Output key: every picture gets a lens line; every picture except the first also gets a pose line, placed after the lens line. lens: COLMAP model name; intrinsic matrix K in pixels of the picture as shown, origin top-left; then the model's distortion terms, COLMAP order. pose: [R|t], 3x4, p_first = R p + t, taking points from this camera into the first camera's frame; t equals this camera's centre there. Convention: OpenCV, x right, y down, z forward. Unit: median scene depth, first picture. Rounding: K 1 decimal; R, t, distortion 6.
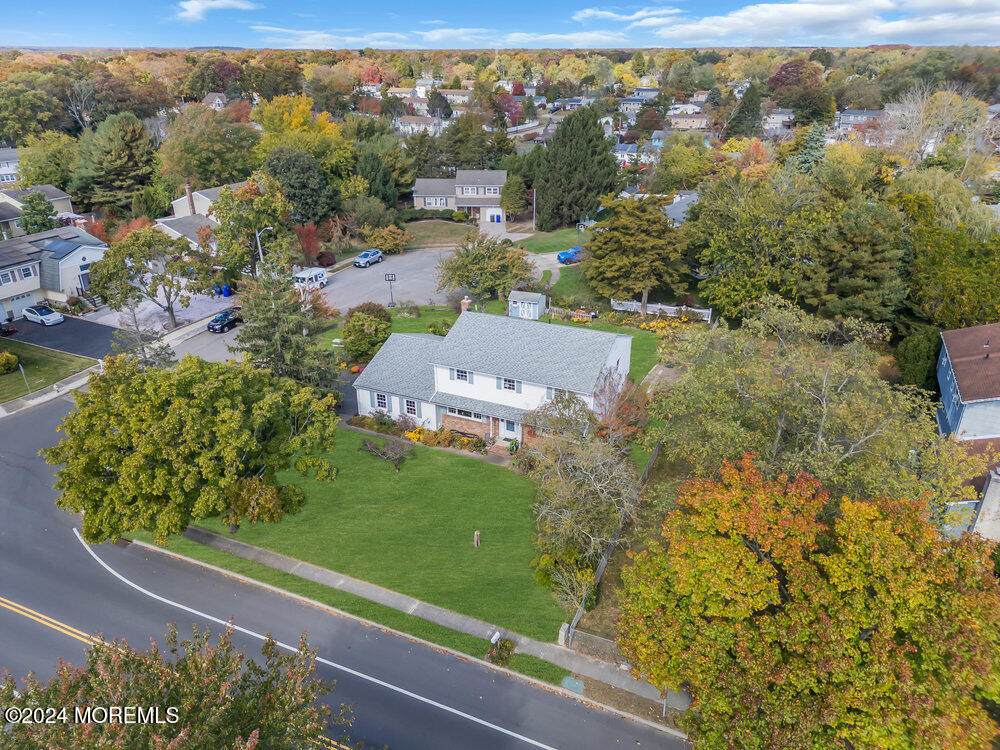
lens RADIAL K [[692.9, 0, 500.0], [0, 692.9, 375.0], [0, 0, 1]] dist [0.074640, -0.084138]
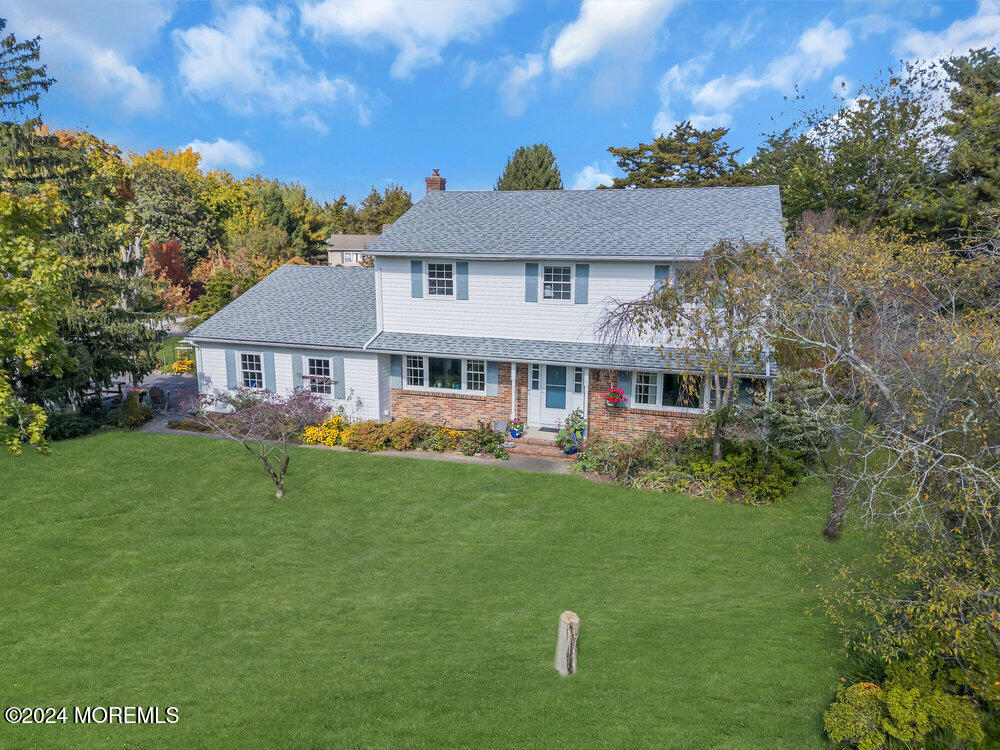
lens RADIAL K [[692.9, 0, 500.0], [0, 692.9, 375.0], [0, 0, 1]] dist [0.074640, -0.084138]
pose [[0.992325, -0.020680, 0.121912, -0.070526], [0.048161, 0.972699, -0.227018, 0.154748], [-0.113889, 0.231147, 0.966230, 0.574765]]
